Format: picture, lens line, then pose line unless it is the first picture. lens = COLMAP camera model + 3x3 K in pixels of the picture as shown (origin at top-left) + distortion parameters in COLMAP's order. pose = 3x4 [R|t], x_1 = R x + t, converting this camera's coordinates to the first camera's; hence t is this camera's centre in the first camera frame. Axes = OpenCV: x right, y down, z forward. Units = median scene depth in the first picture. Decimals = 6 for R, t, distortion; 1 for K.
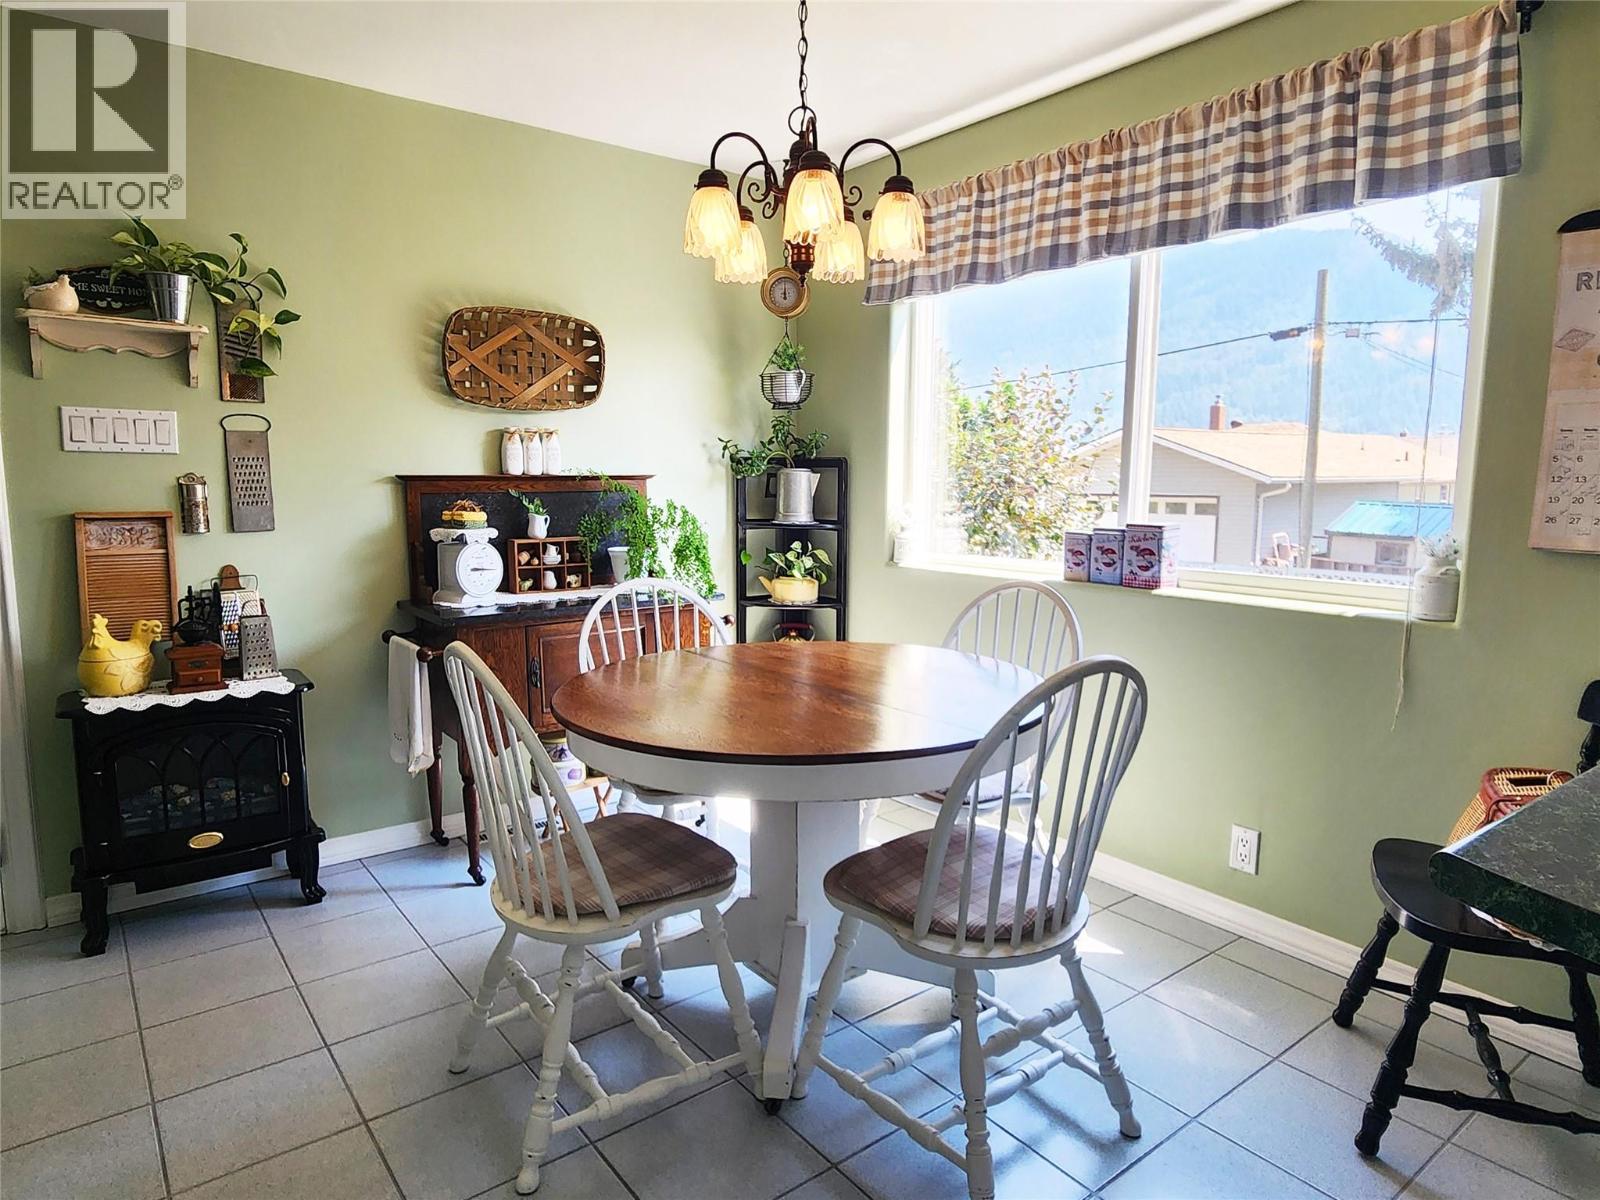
lens RADIAL K [[962.9, 0, 794.9], [0, 962.9, 607.0], [0, 0, 1]] dist [-0.000580, -0.001398]
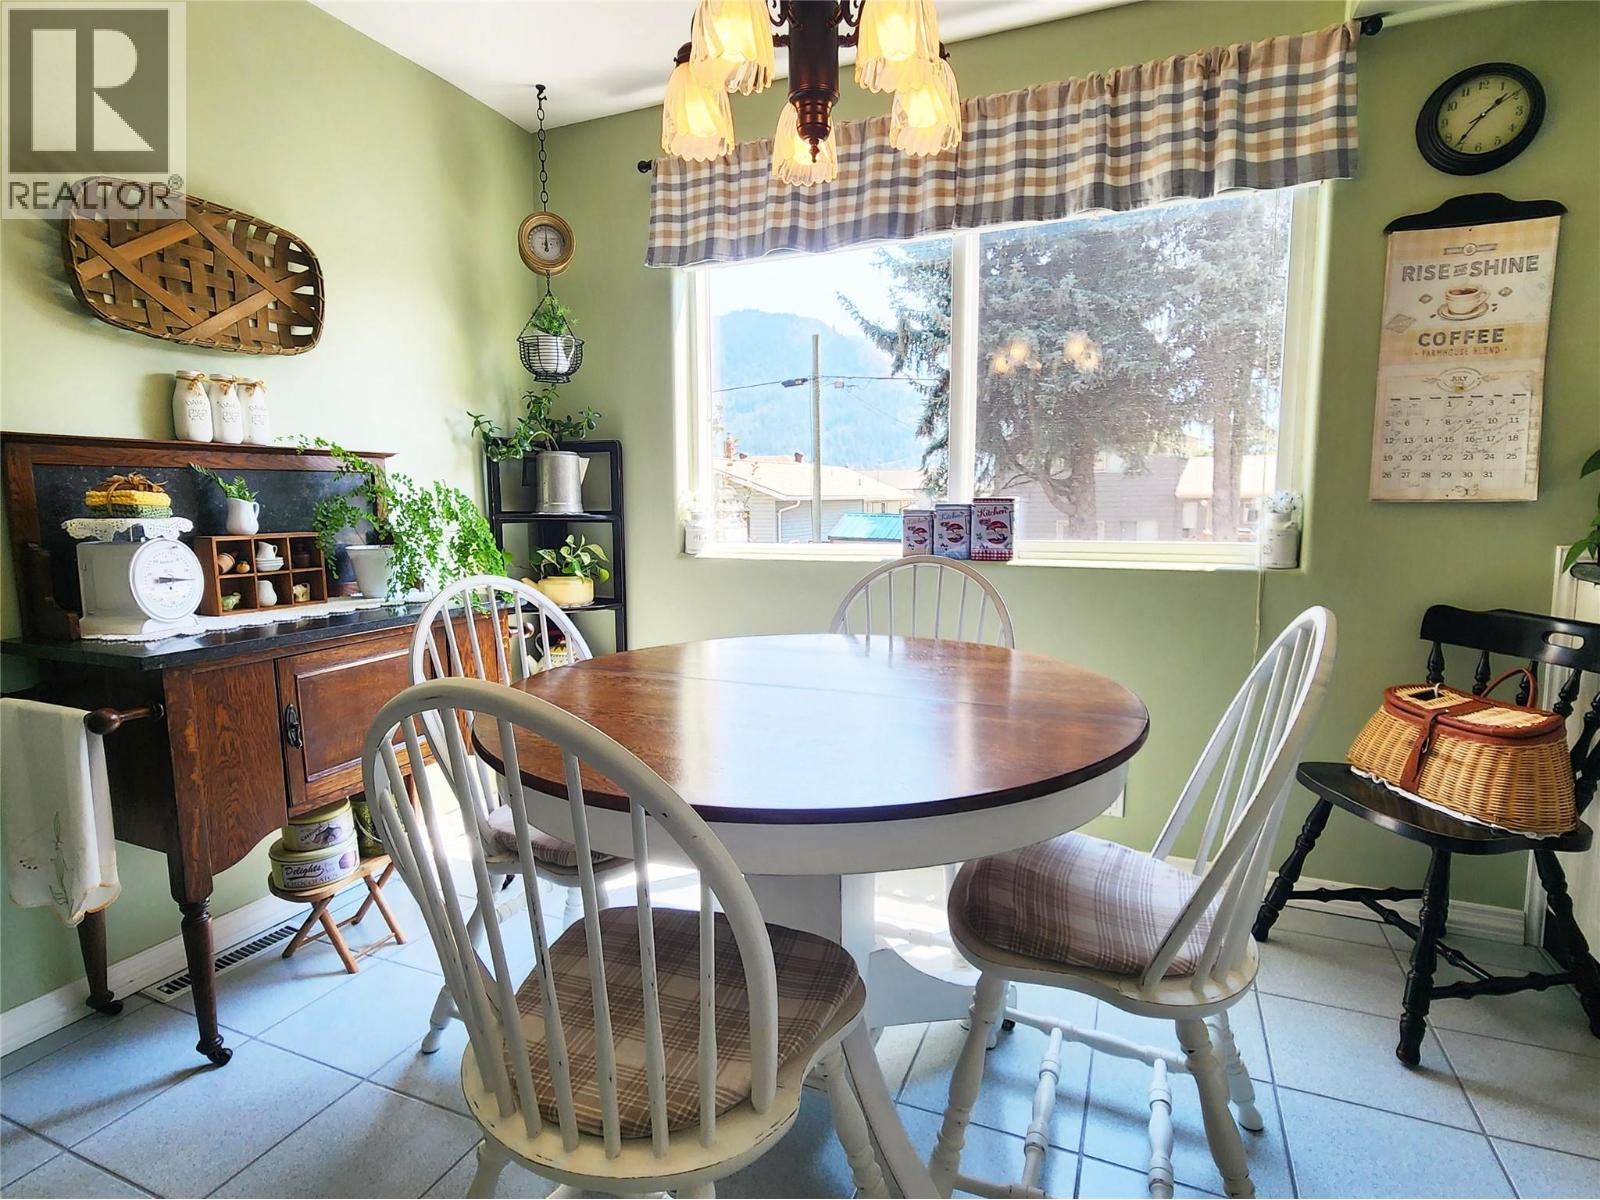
lens RADIAL K [[837.1, 0, 809.5], [0, 837.1, 604.5], [0, 0, 1]] dist [0.001161, -0.000779]
pose [[0.869234, -0.068318, 0.489659, -0.238631], [0.073877, 0.997235, 0.007989, 0.005350], [-0.488851, 0.029230, 0.871878, 0.306729]]
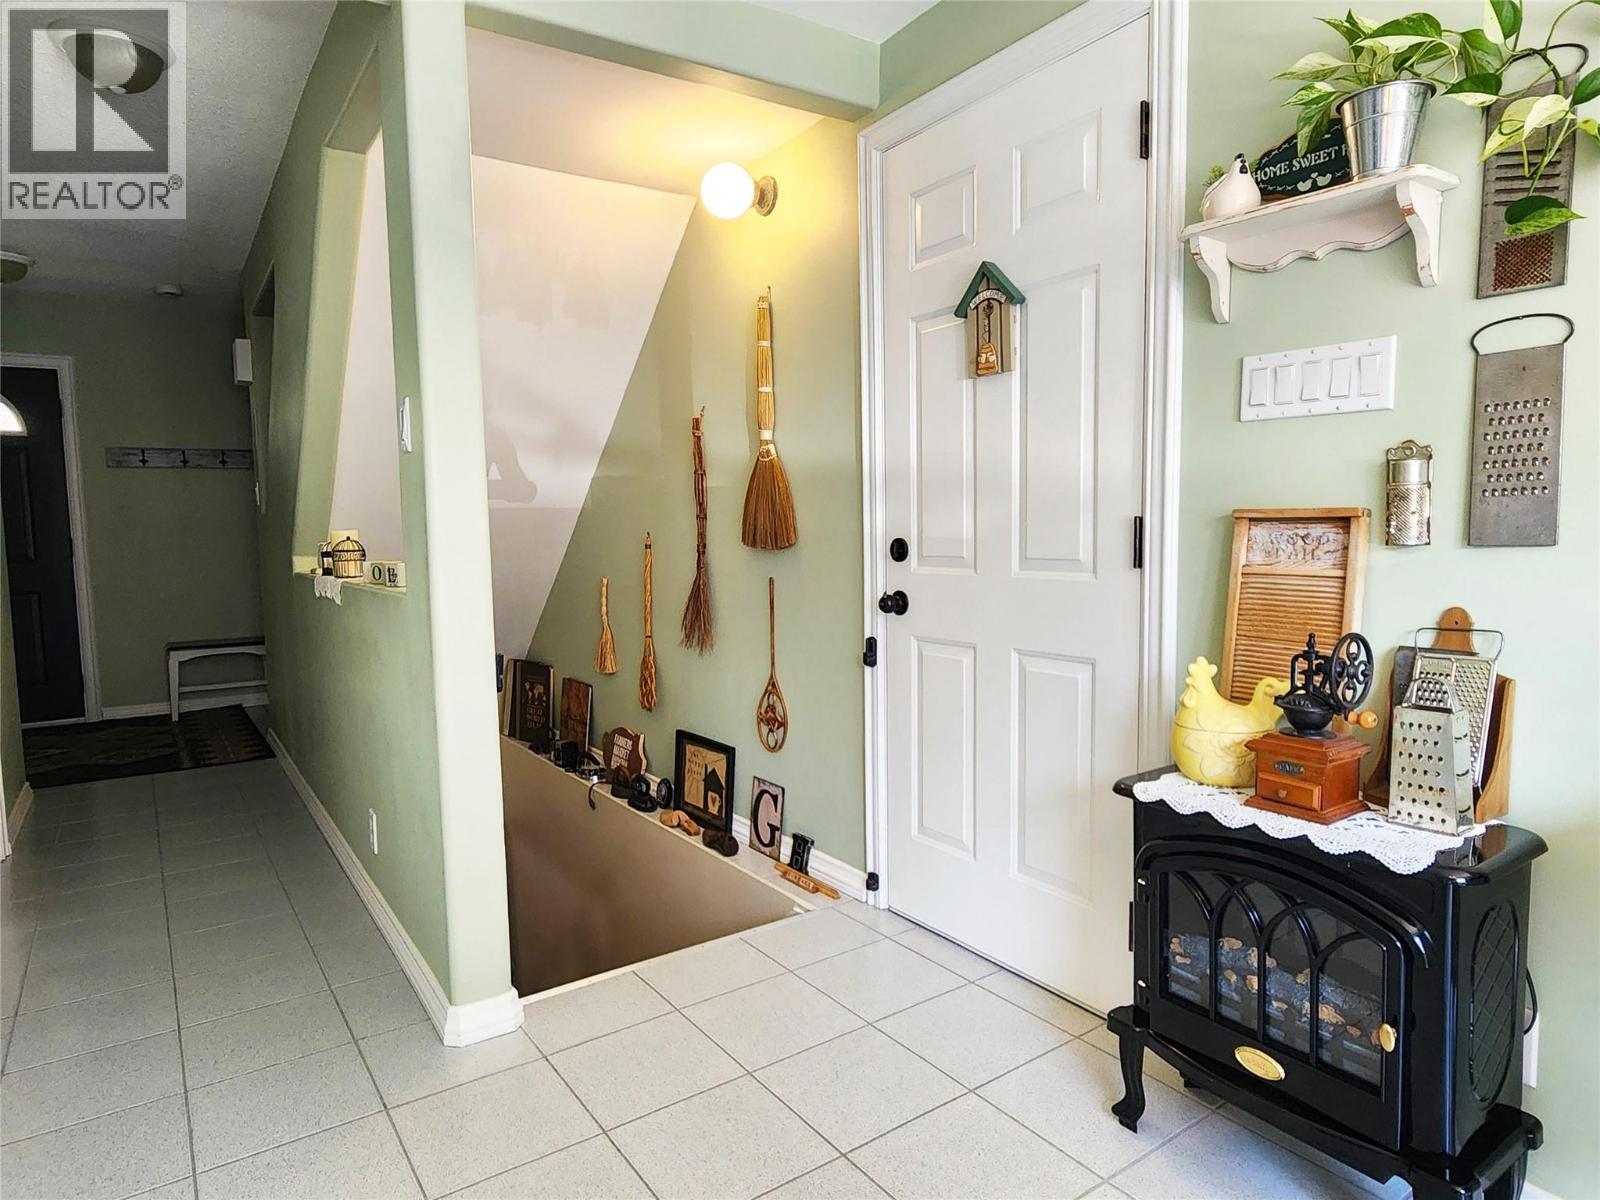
lens RADIAL K [[962.9, 0, 794.9], [0, 962.9, 607.0], [0, 0, 1]] dist [-0.000580, -0.001398]
pose [[-0.052099, 0.089868, -0.994590, -0.030459], [-0.113209, 0.988991, 0.095293, -0.051128], [0.992204, 0.117562, -0.041352, 0.630094]]
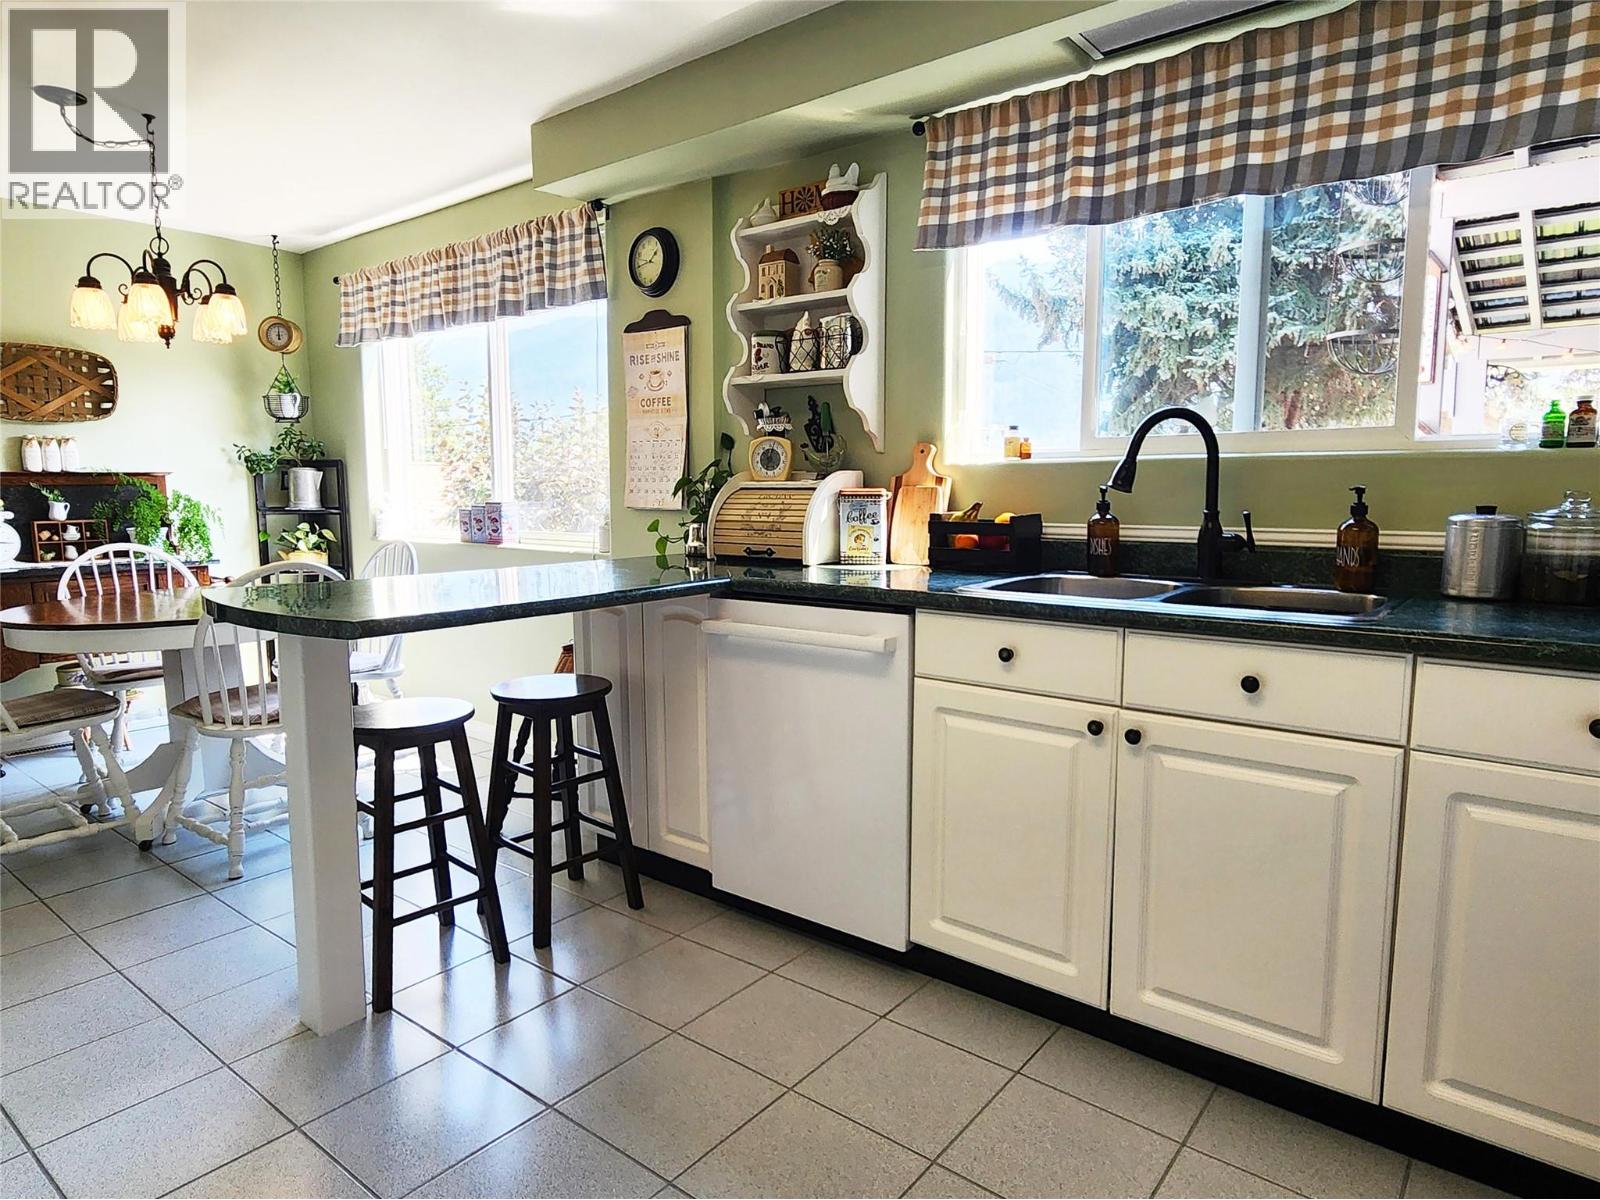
lens RADIAL K [[962.9, 0, 794.9], [0, 962.9, 607.0], [0, 0, 1]] dist [-0.000580, -0.001398]
pose [[0.971799, -0.034247, 0.233312, 0.441901], [0.036271, 0.999332, -0.004387, 0.098365], [-0.233006, 0.012725, 0.972392, -0.554752]]
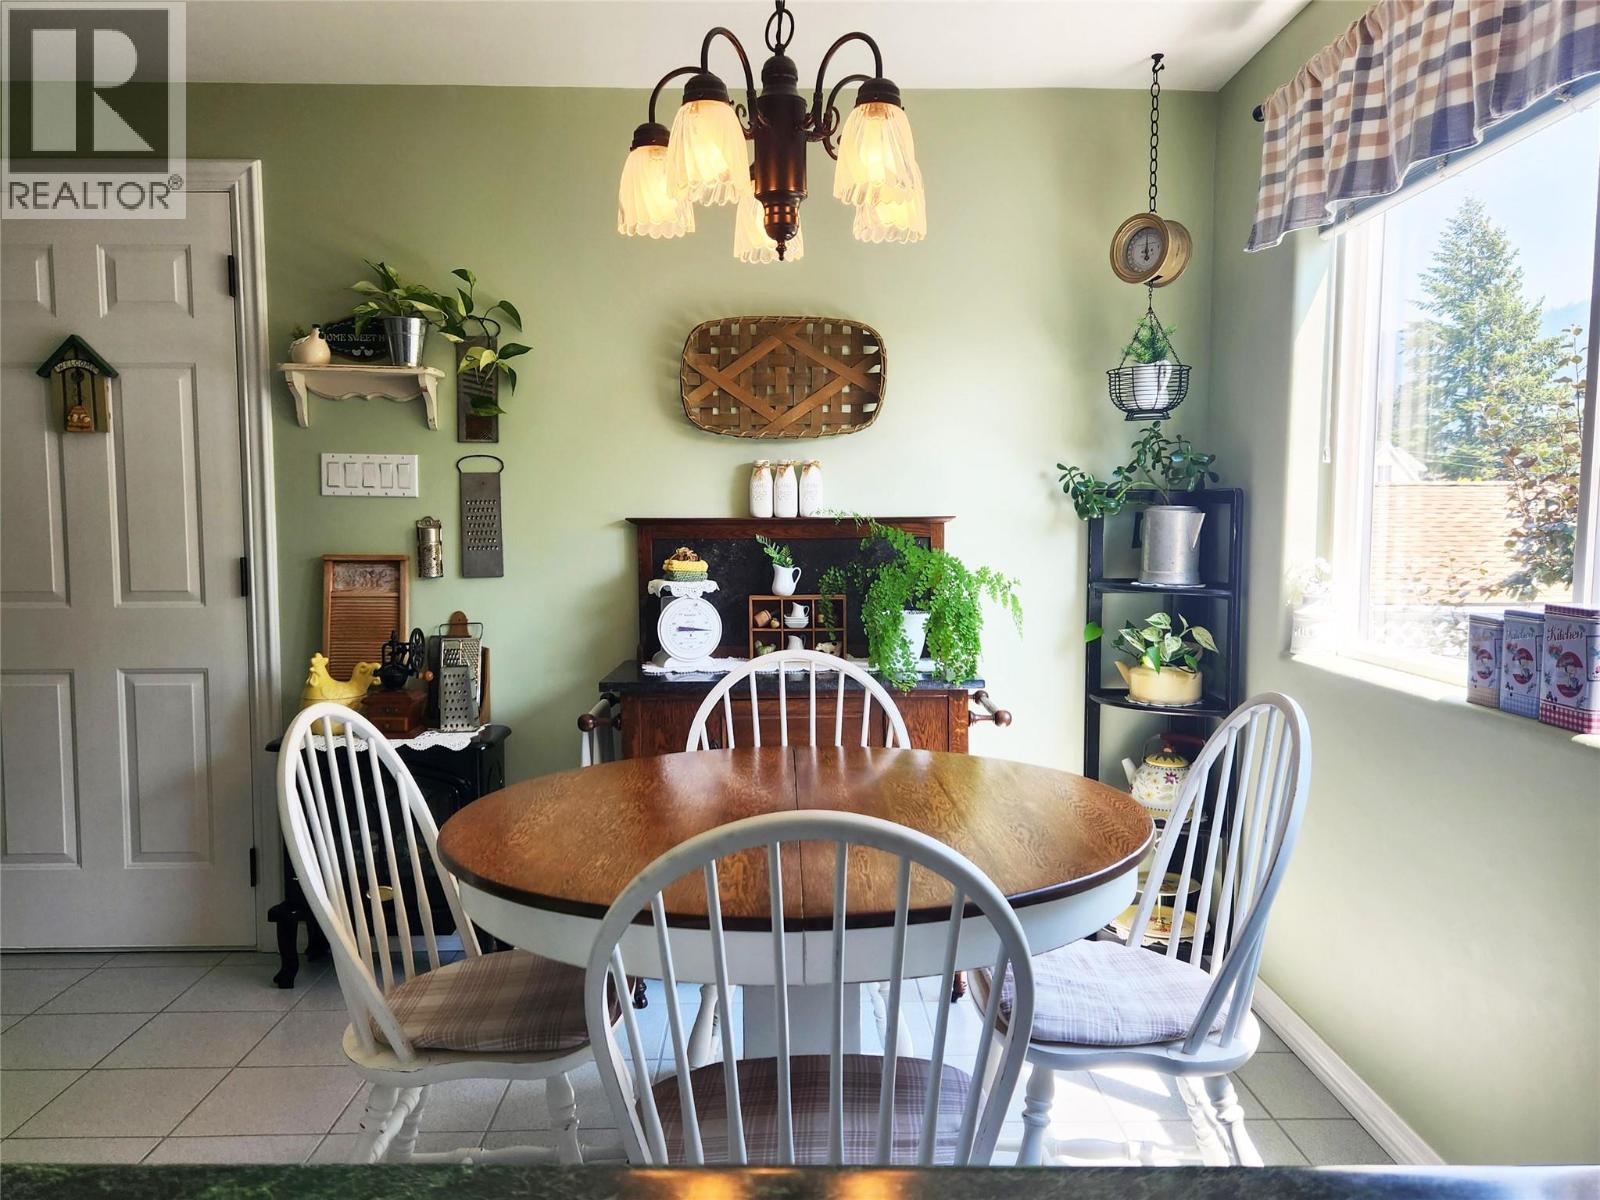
lens RADIAL K [[1247.8, 0, 800.5], [0, 1247.8, 621.6], [0, 0, 1]] dist [0.089887, -0.079993]
pose [[0.804103, 0.046599, -0.592661, 0.415674], [-0.076143, 0.996785, -0.024934, -0.027122], [0.589594, 0.065177, 0.805066, 0.184311]]
